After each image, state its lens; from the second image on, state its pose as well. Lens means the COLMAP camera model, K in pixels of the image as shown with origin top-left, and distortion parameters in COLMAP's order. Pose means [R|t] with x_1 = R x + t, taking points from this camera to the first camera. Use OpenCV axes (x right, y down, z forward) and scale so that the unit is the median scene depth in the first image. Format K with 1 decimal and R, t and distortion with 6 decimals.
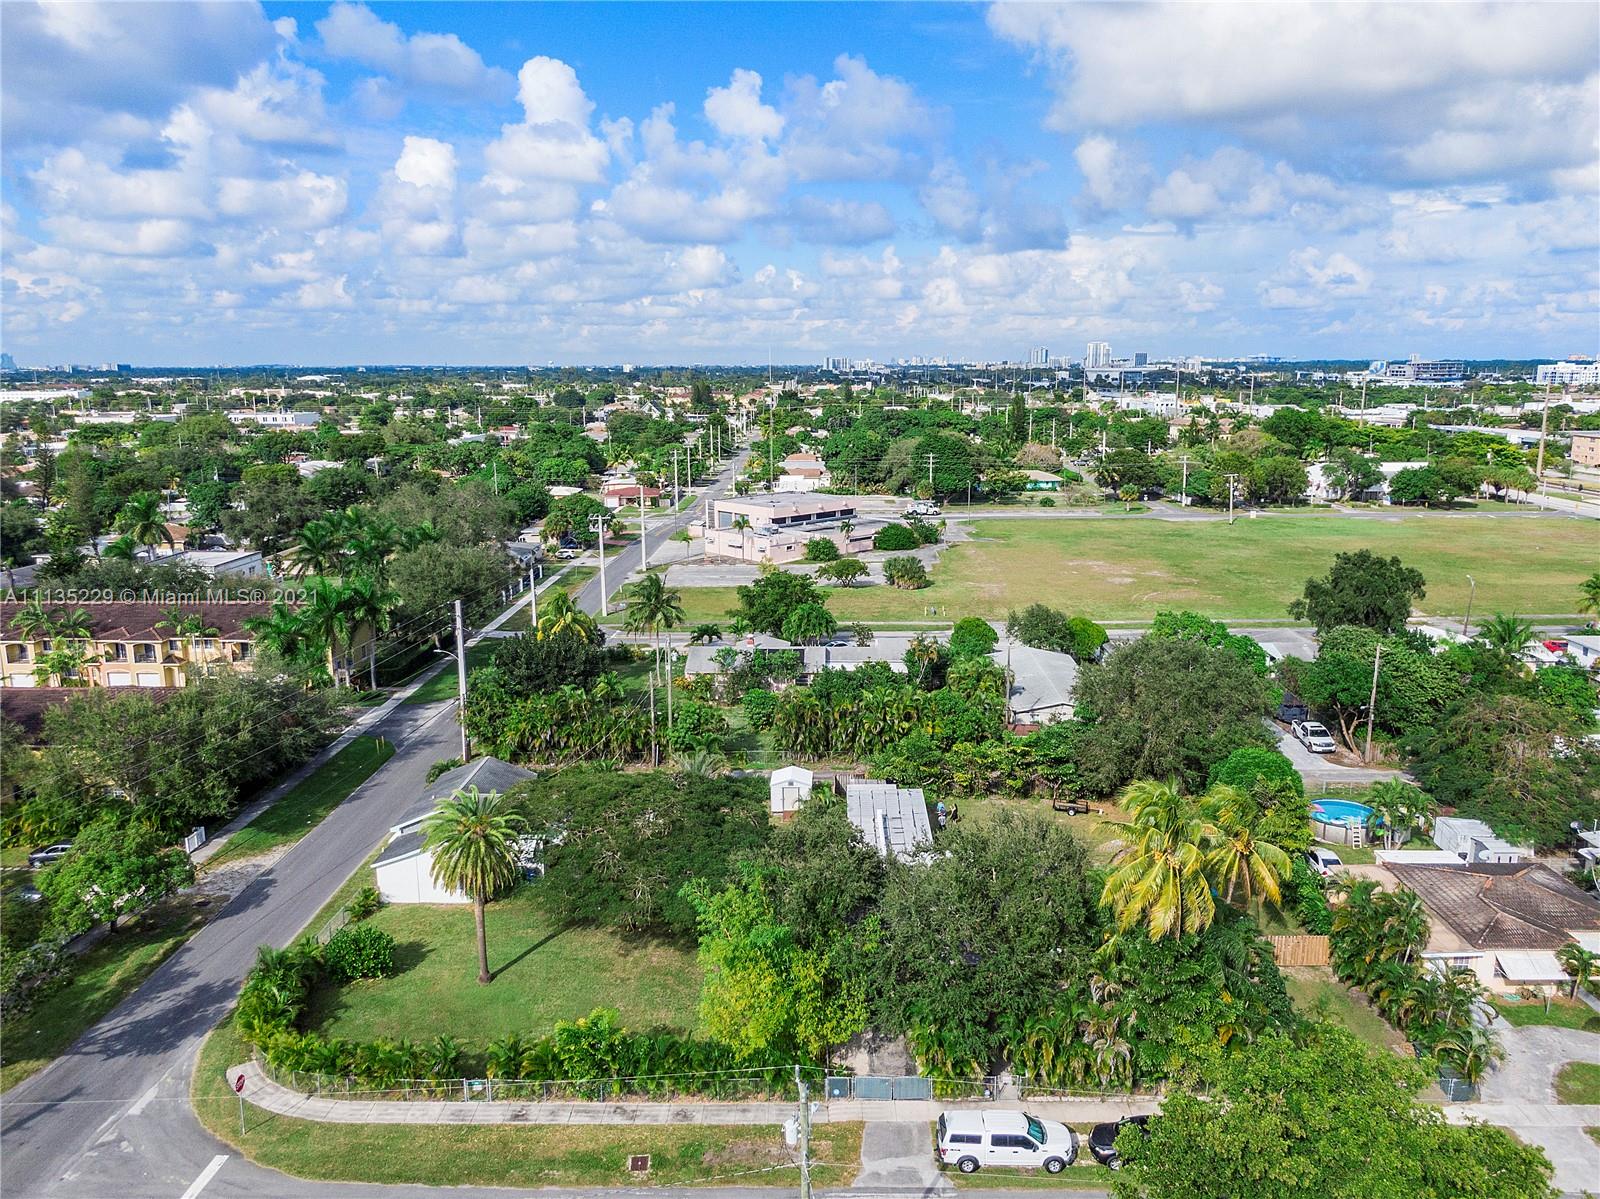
lens RADIAL K [[1151.8, 0, 797.5], [0, 1151.8, 594.7], [0, 0, 1]] dist [0.033758, -0.042189]
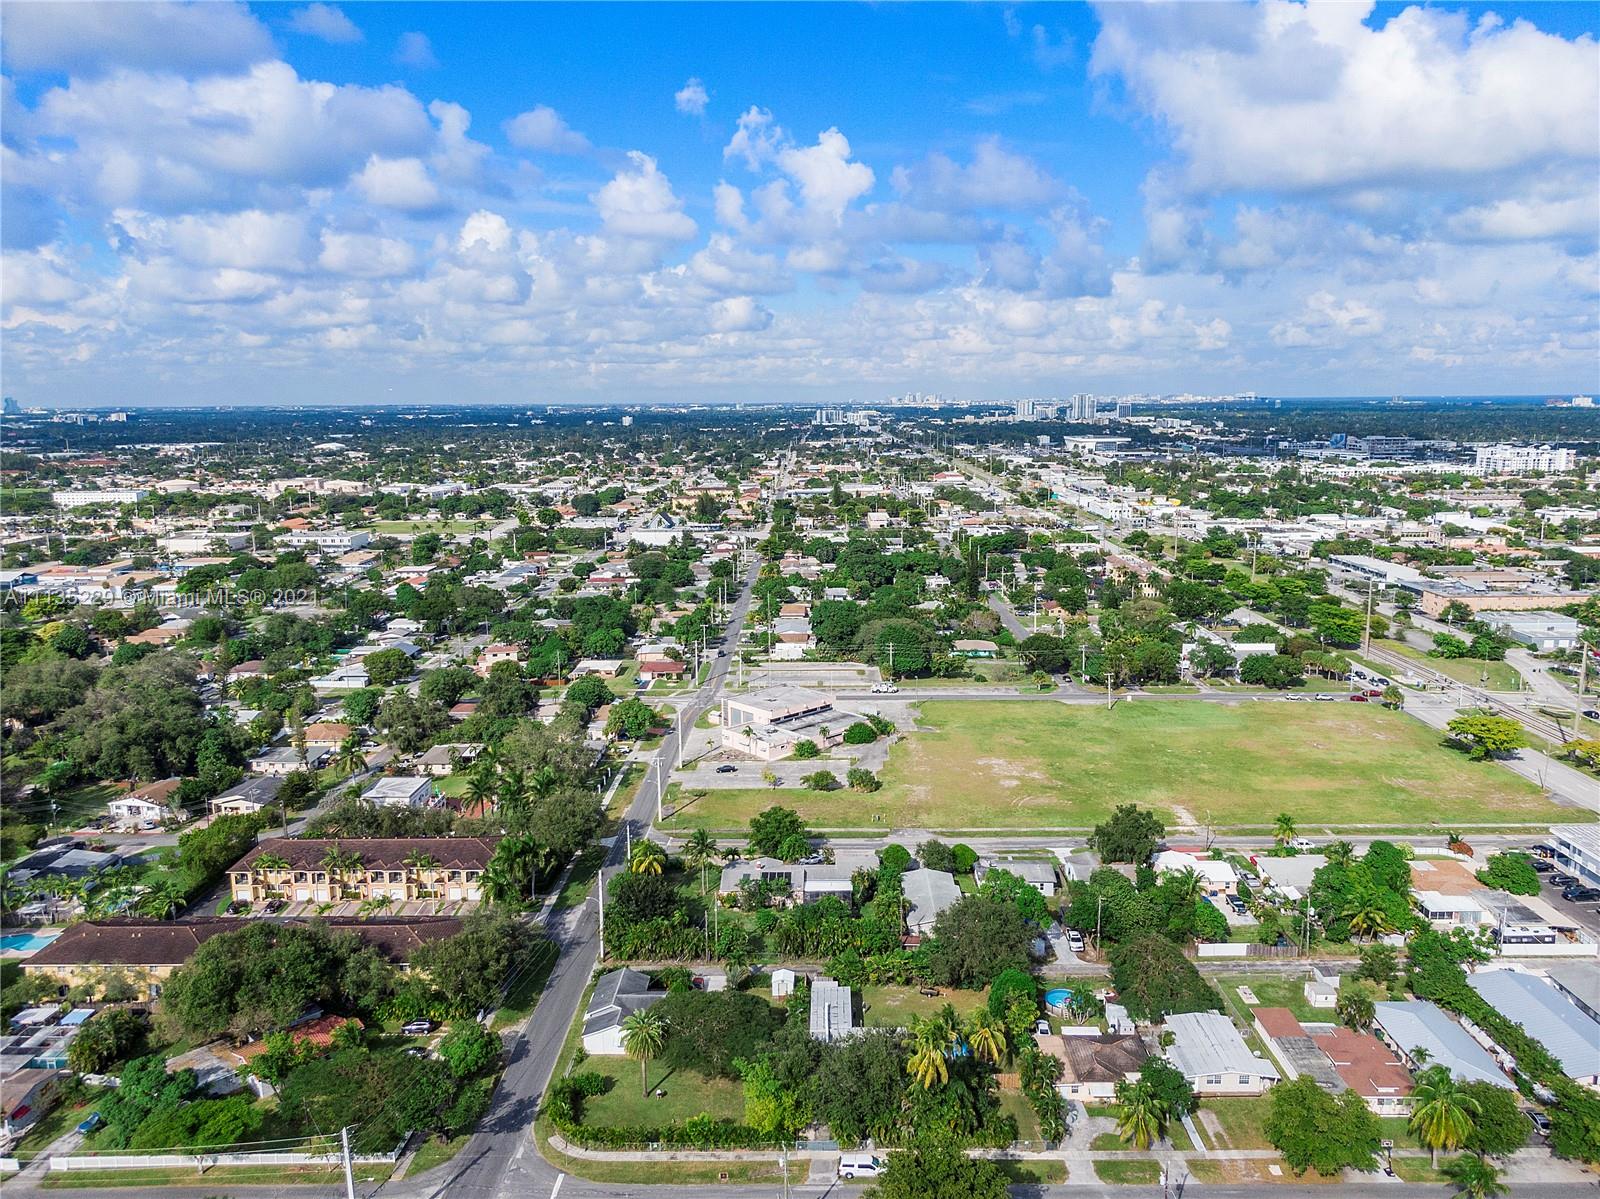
lens RADIAL K [[1151.8, 0, 797.1], [0, 1151.8, 602.4], [0, 0, 1]] dist [0.033758, -0.042189]
pose [[0.999986, -0.003715, 0.003693, 0.016370], [0.003797, 0.999743, -0.022332, -0.516458], [-0.003609, 0.022346, 0.999744, -1.140351]]
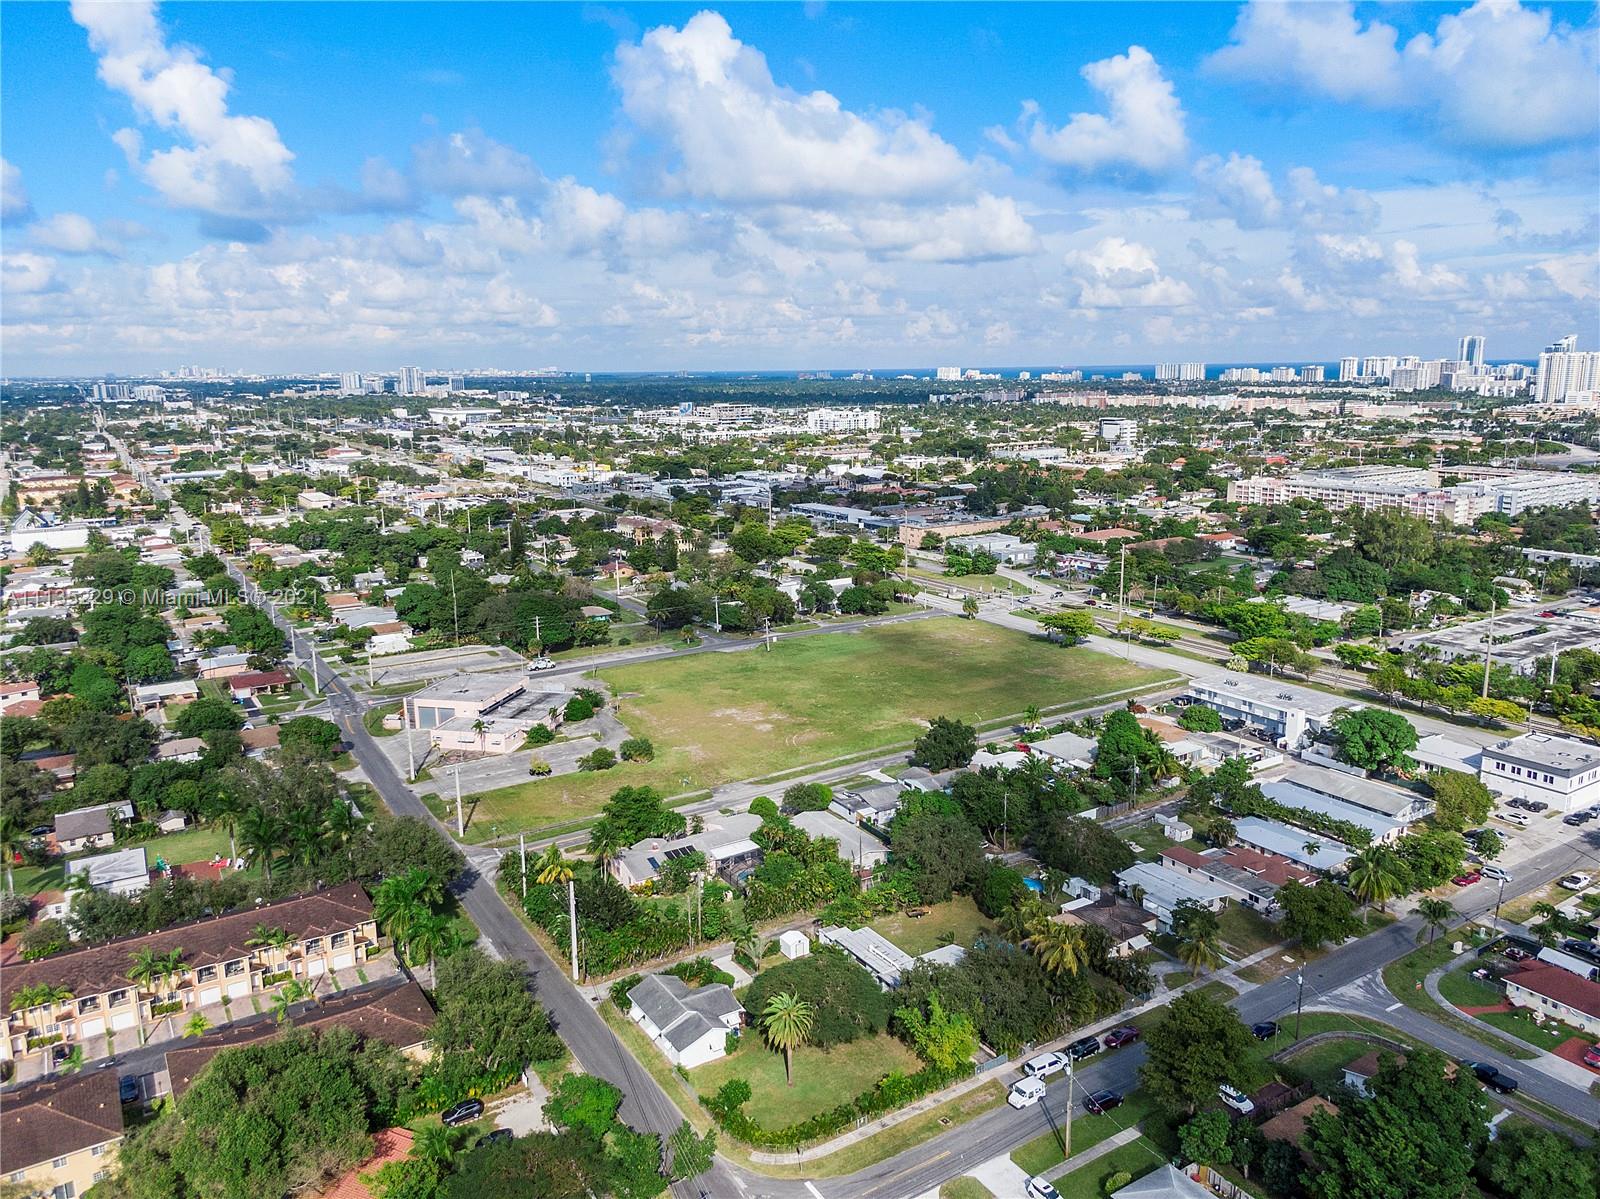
lens RADIAL K [[1151.8, 0, 803.2], [0, 1151.8, 595.1], [0, 0, 1]] dist [0.033758, -0.042189]
pose [[0.831880, -0.111454, 0.543648, -1.167113], [0.114743, 0.993001, 0.027999, -0.543394], [-0.542964, 0.039089, 0.838846, -0.722062]]
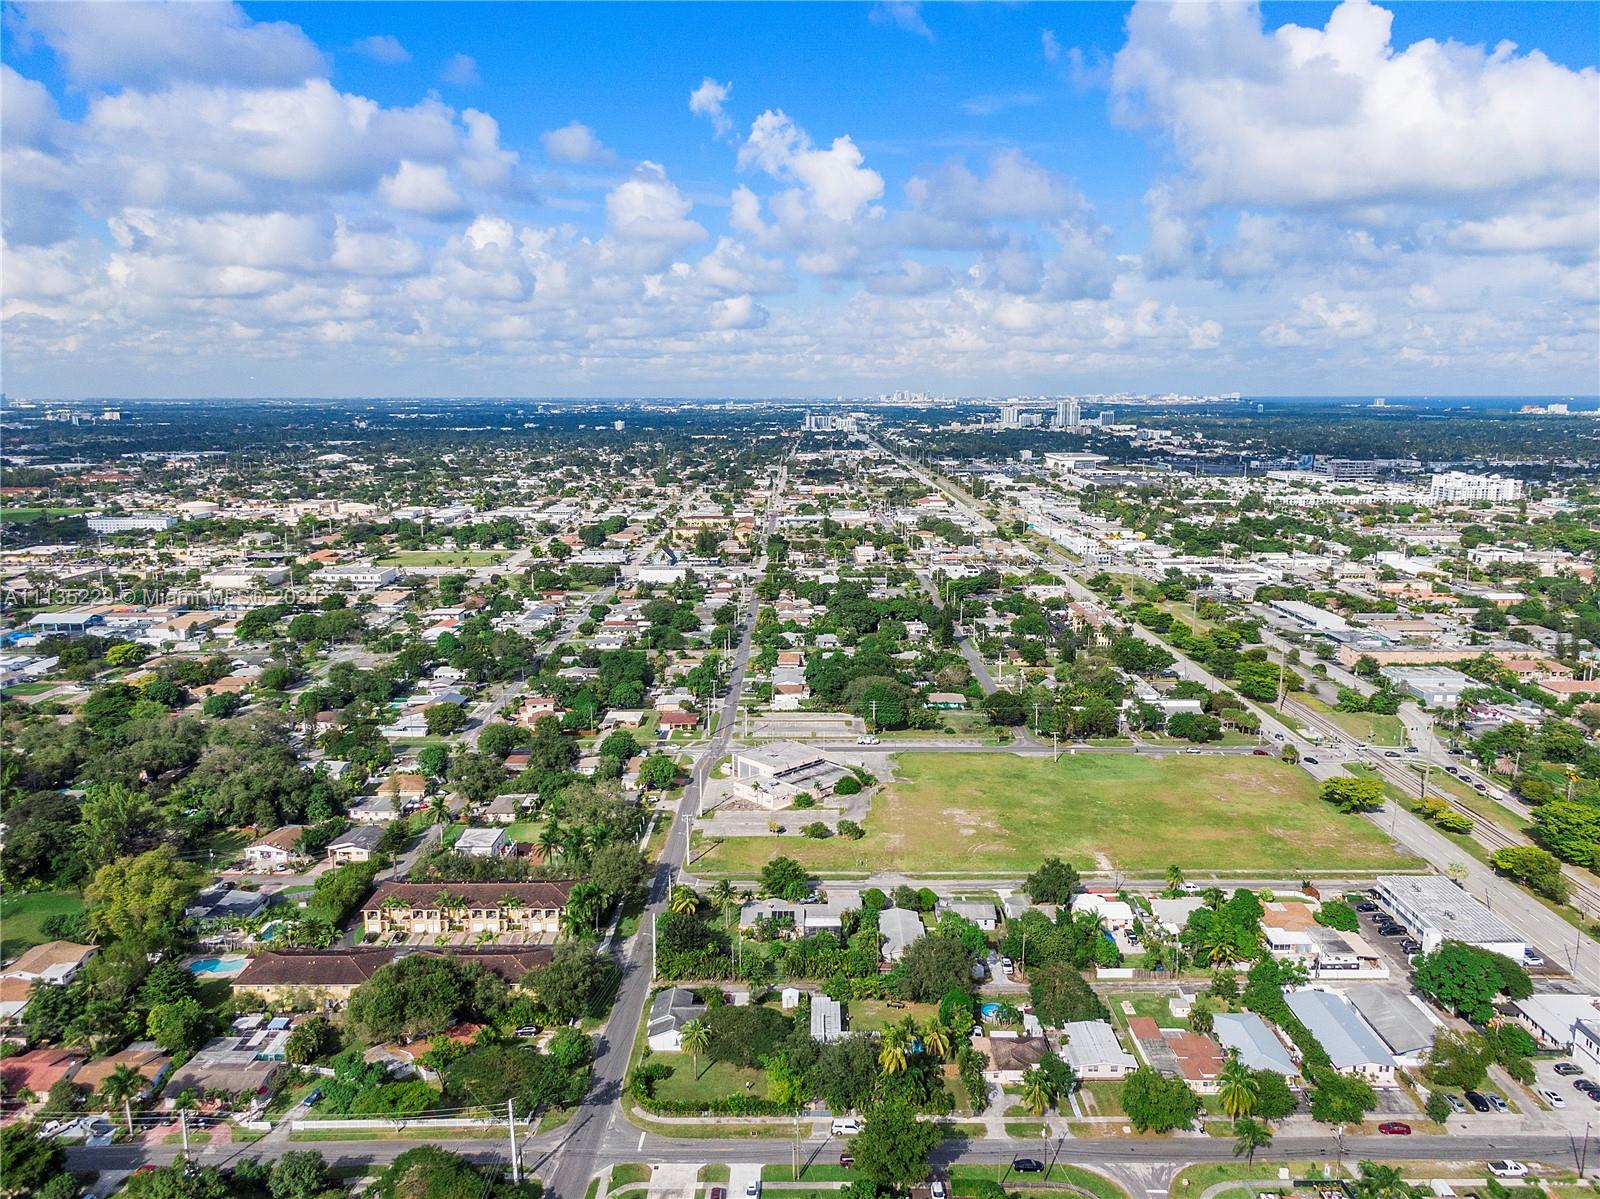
lens RADIAL K [[1151.8, 0, 796.1], [0, 1151.8, 602.9], [0, 0, 1]] dist [0.033758, -0.042189]
pose [[0.999907, 0.000663, 0.013586, -0.035176], [-0.000434, 0.999857, -0.016879, -0.840664], [-0.013596, 0.016872, 0.999765, -2.005051]]
